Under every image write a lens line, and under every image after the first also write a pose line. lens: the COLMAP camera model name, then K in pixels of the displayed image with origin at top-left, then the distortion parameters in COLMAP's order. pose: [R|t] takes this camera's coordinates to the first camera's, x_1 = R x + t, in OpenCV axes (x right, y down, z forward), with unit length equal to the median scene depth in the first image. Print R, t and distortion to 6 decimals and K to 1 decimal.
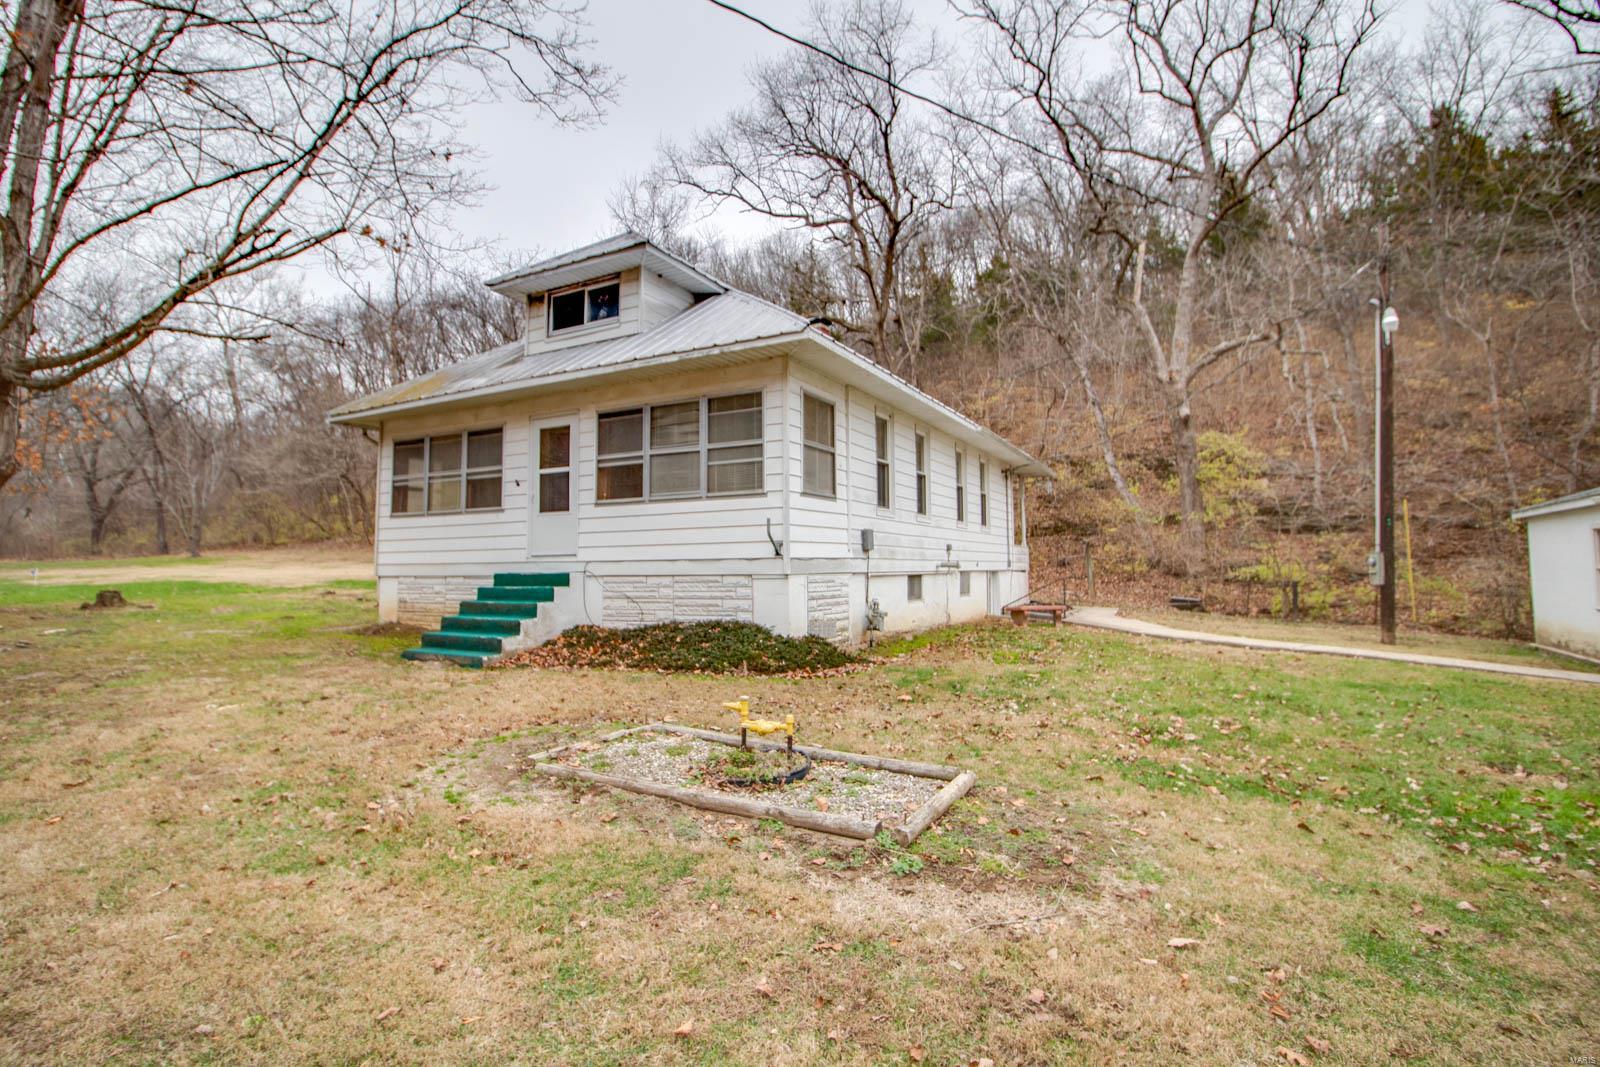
lens RADIAL K [[752.1, 0, 804.2], [0, 752.1, 517.0], [0, 0, 1]] dist [0.000161, -0.011567]
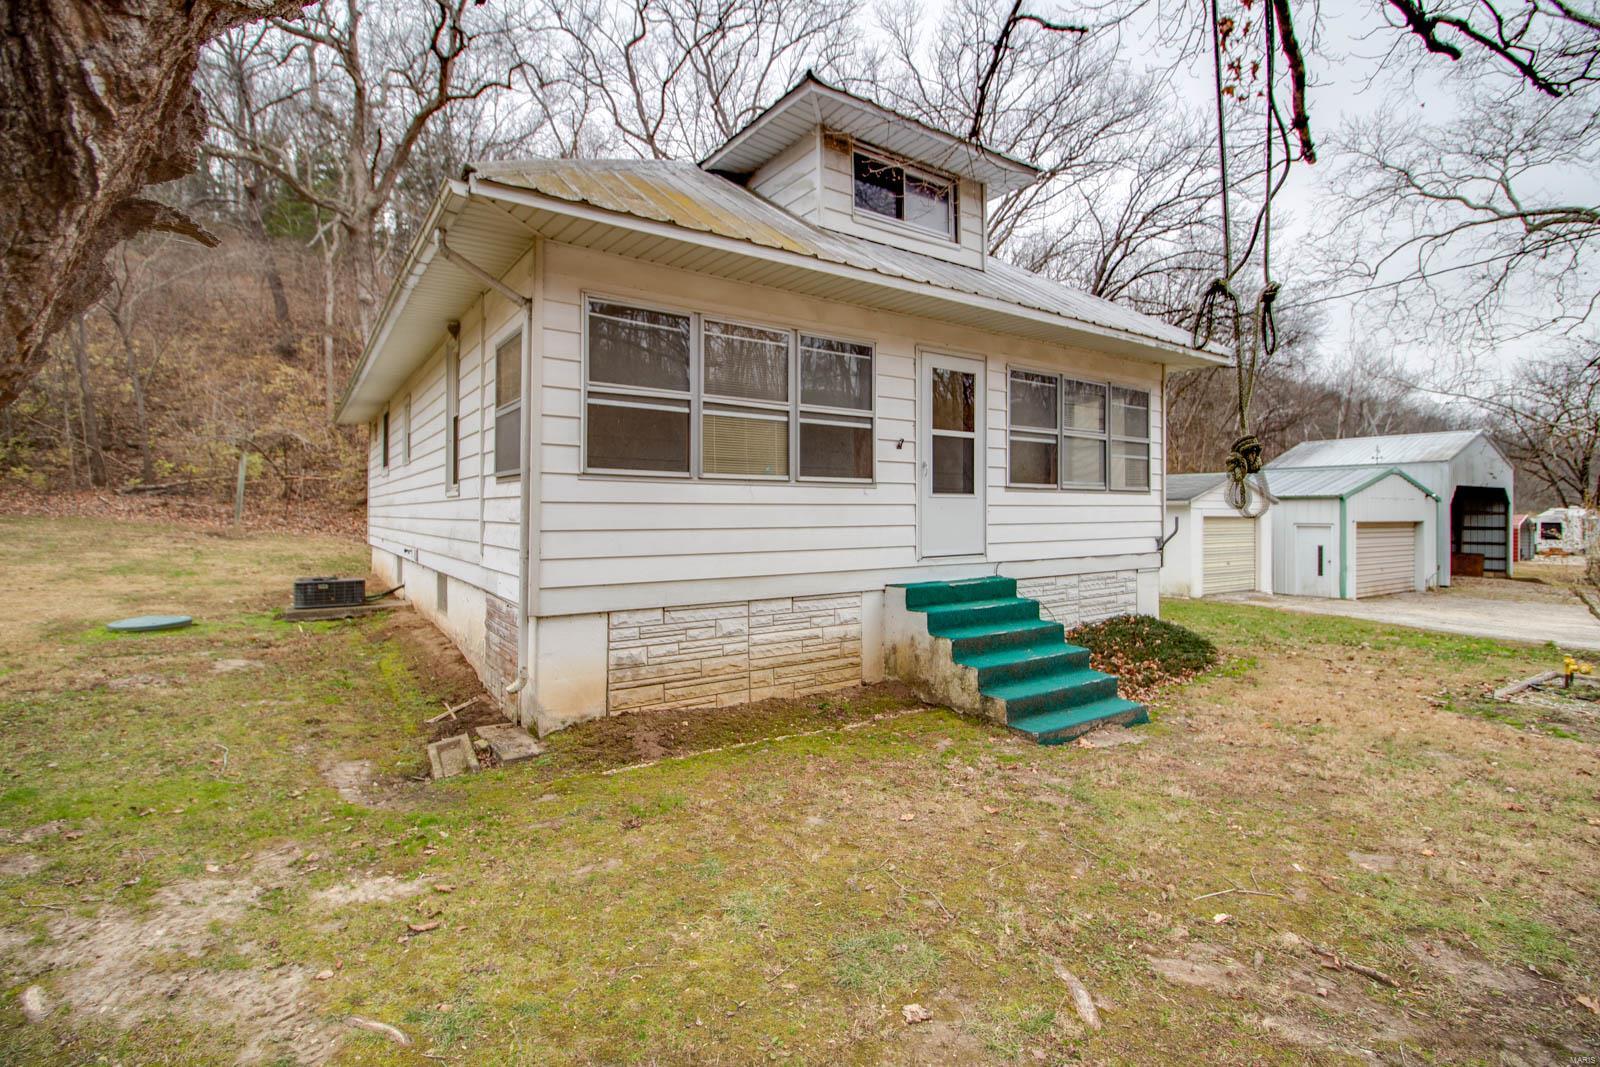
lens RADIAL K [[742.3, 0, 795.6], [0, 742.3, 504.4], [0, 0, 1]] dist [-0.002605, -0.012893]
pose [[0.444122, 0.016214, 0.895820, -0.812050], [-0.063410, 0.997898, 0.013376, 0.002641], [-0.893720, -0.062745, 0.444216, 0.657785]]
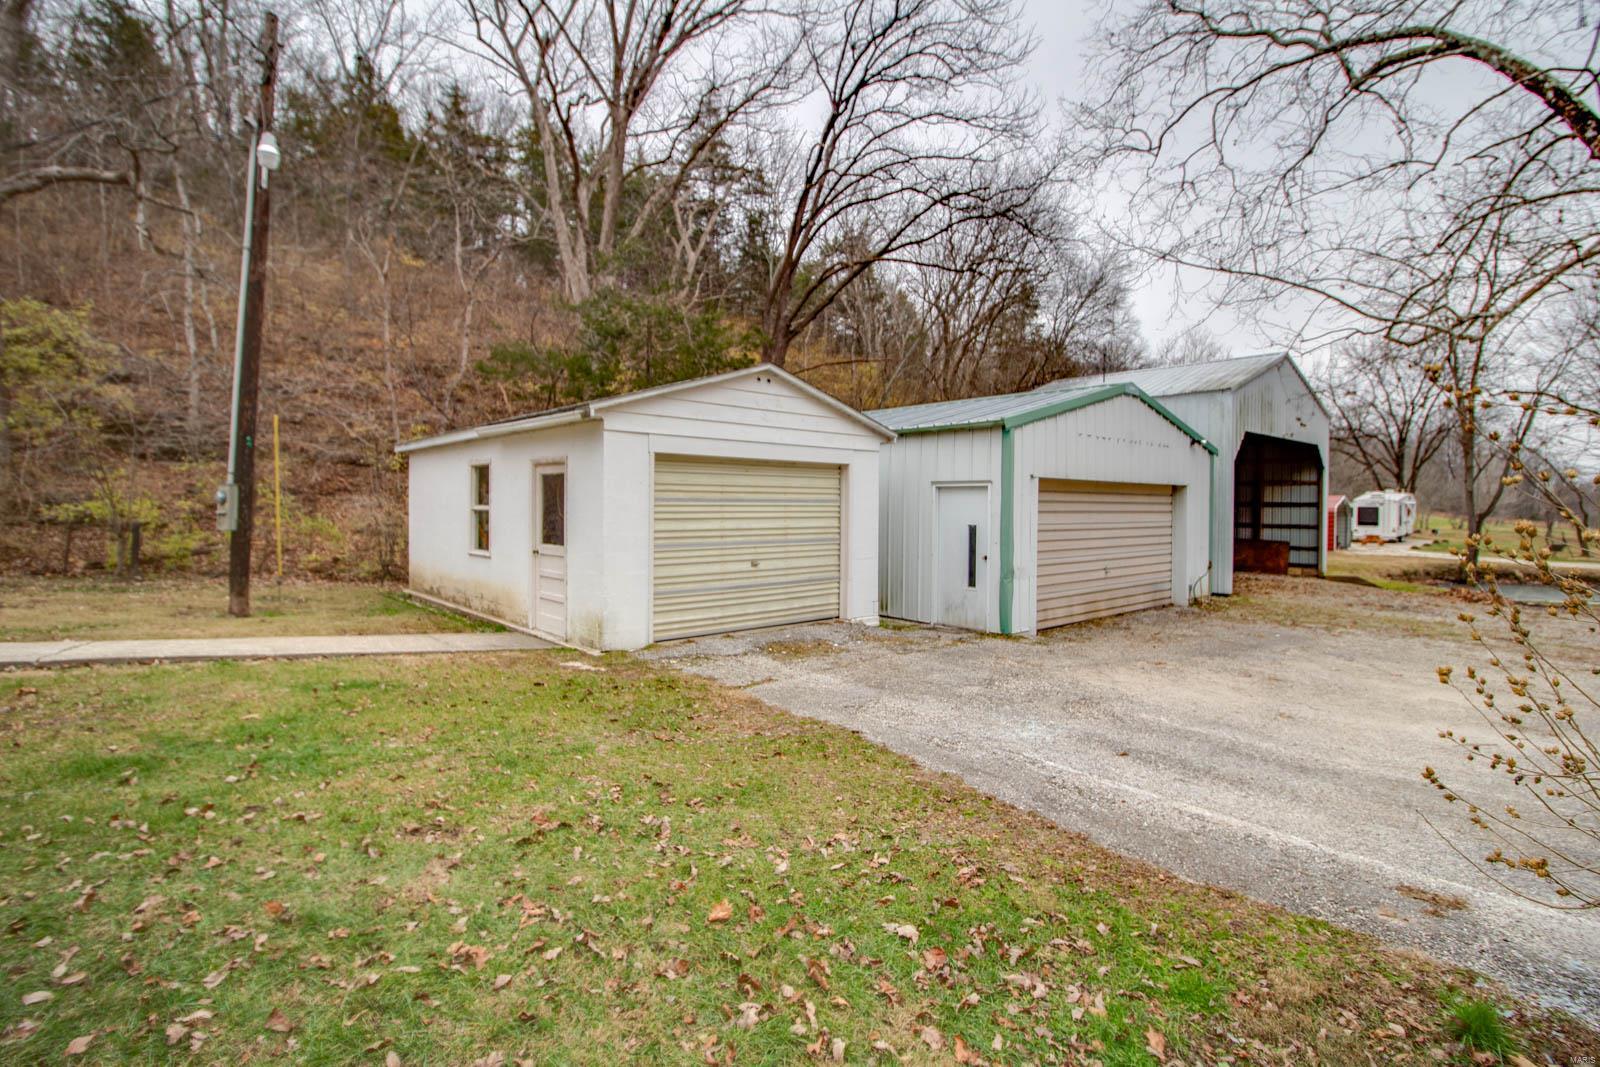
lens RADIAL K [[742.3, 0, 795.6], [0, 742.3, 504.4], [0, 0, 1]] dist [-0.002605, -0.012893]
pose [[0.306205, 0.005157, 0.951952, 0.278516], [-0.070482, 0.997364, 0.017268, 0.017454], [-0.949353, -0.072383, 0.305761, 0.296098]]
